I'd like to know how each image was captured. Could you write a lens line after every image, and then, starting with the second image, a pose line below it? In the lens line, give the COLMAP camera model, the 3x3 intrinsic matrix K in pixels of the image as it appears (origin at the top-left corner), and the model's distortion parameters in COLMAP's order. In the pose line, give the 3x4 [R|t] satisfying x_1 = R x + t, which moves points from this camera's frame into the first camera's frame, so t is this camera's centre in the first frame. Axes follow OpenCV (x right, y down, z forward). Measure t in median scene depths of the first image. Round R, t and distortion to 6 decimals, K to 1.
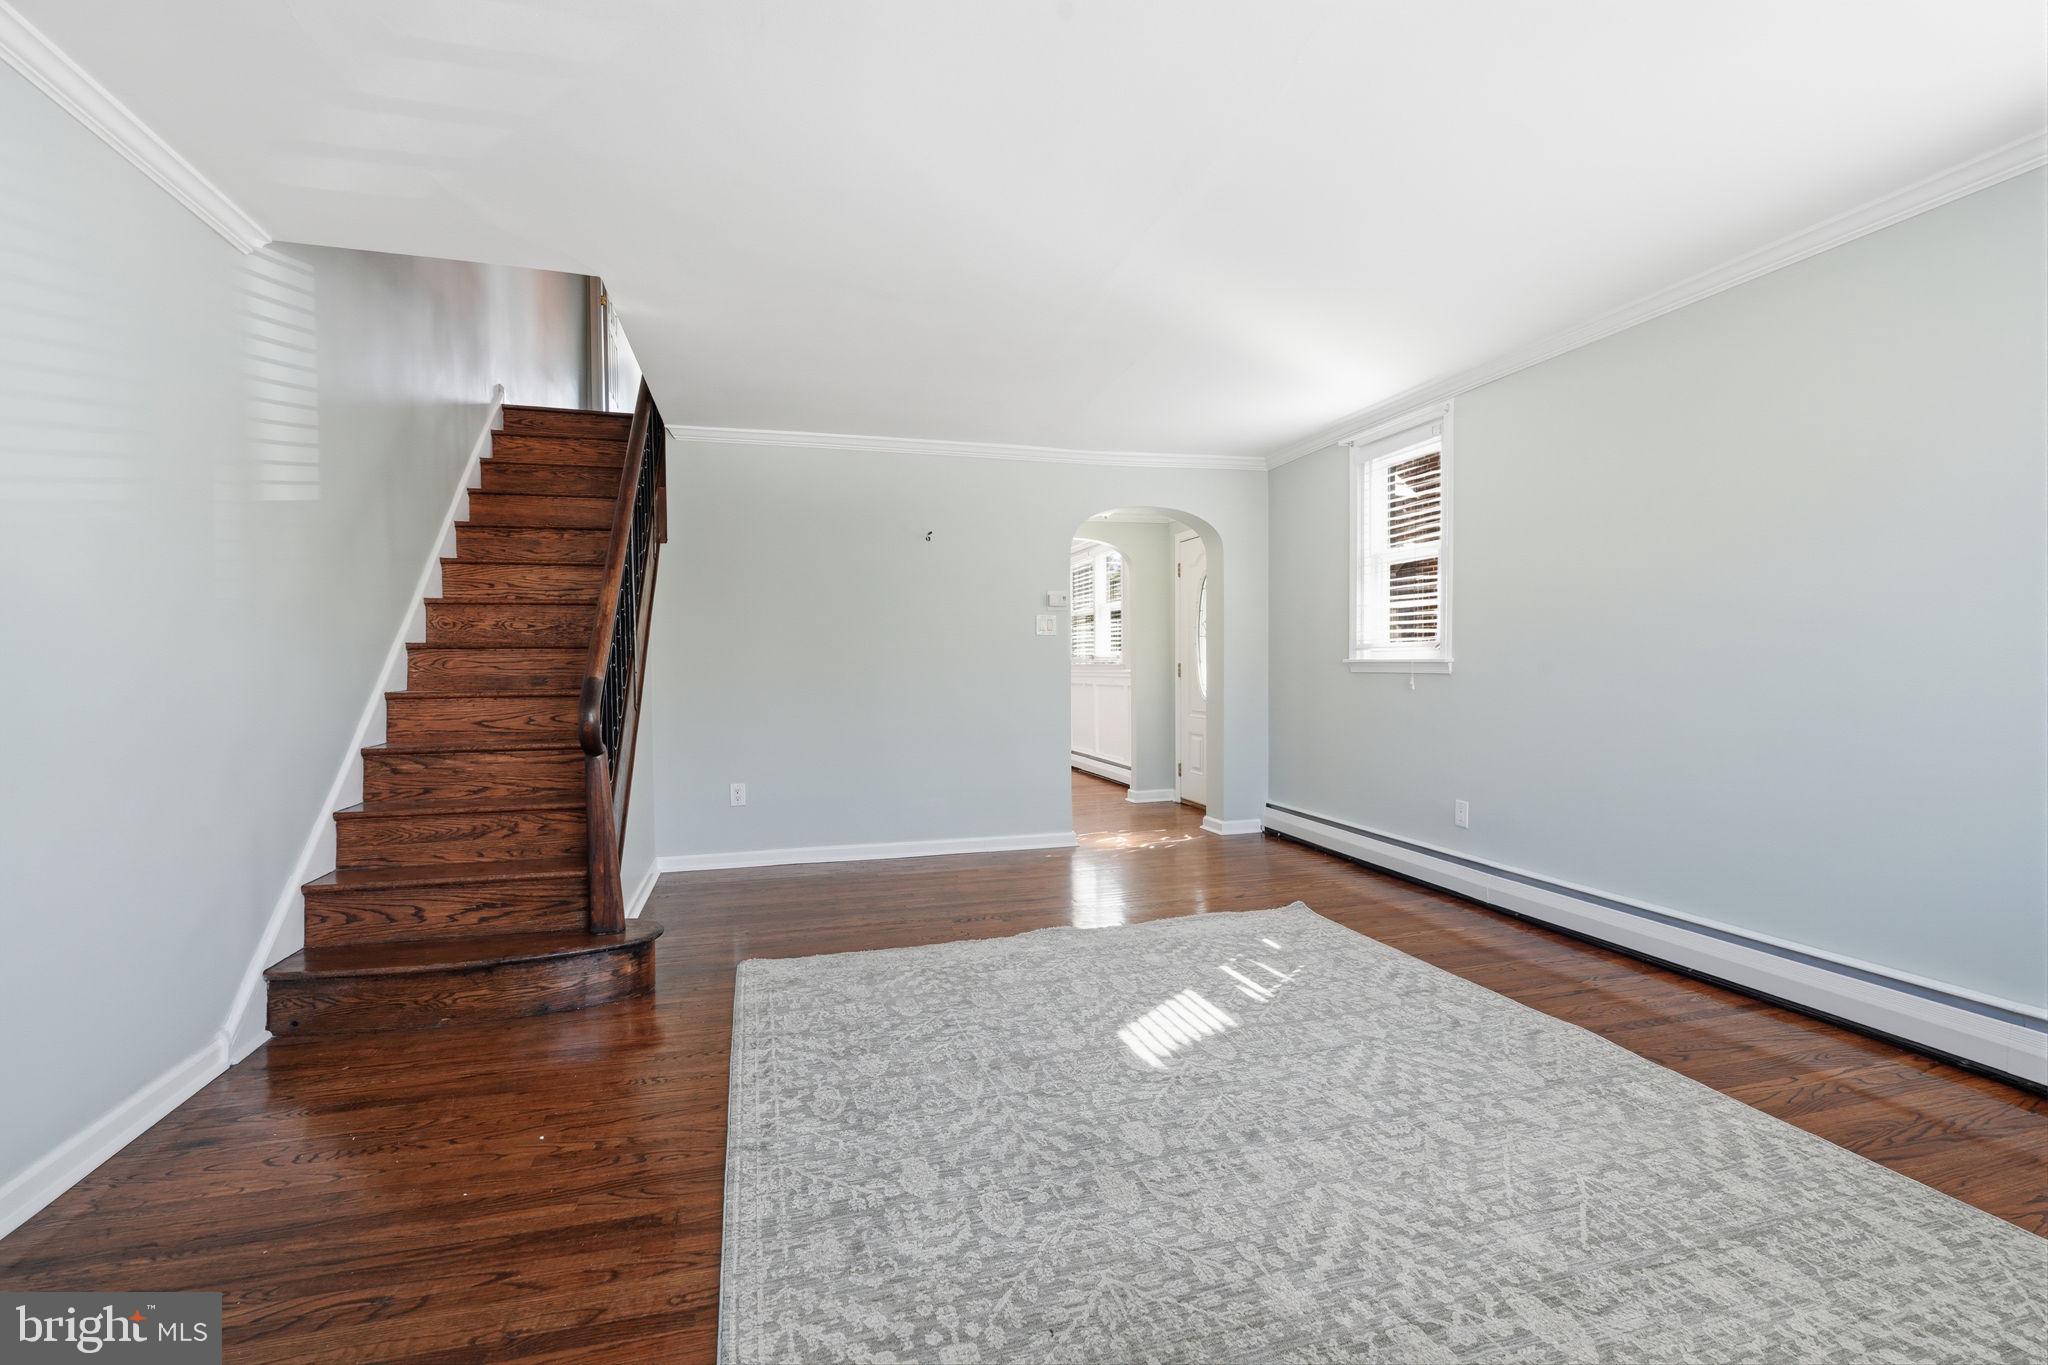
lens RADIAL K [[908.7, 0, 1021.4], [0, 908.7, 676.4], [0, 0, 1]] dist [-0.002544, 0.000408]
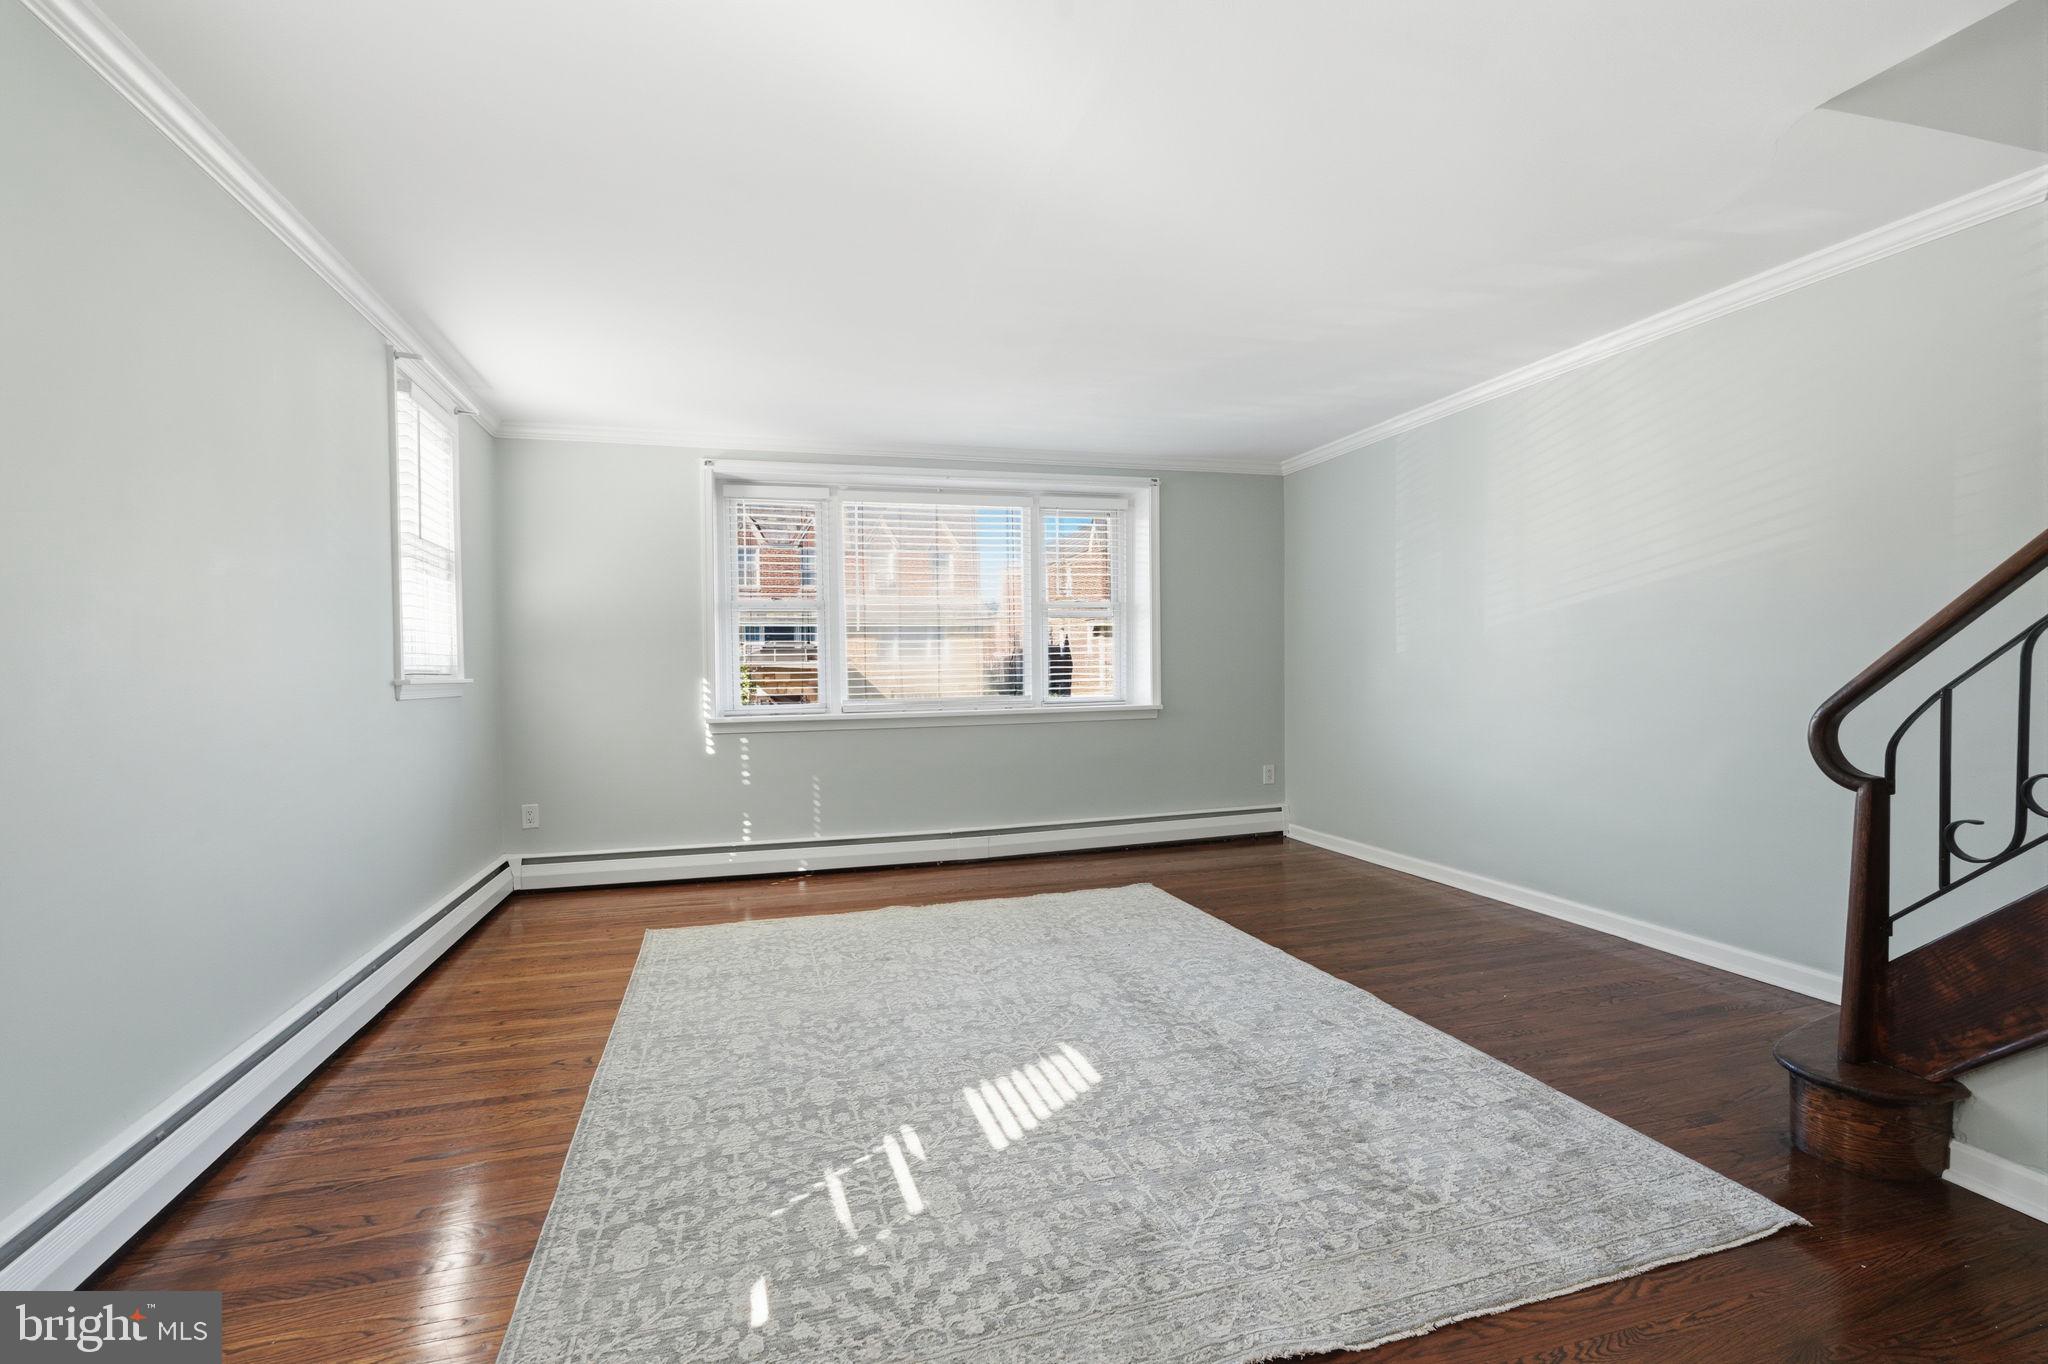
lens RADIAL K [[908.7, 0, 1019.9], [0, 908.7, 683.0], [0, 0, 1]] dist [-0.002544, 0.000408]
pose [[-0.999706, 0.020794, -0.012472, 0.178216], [0.020431, 0.999383, 0.028572, -0.029219], [0.013058, 0.028309, -0.999514, 1.776893]]
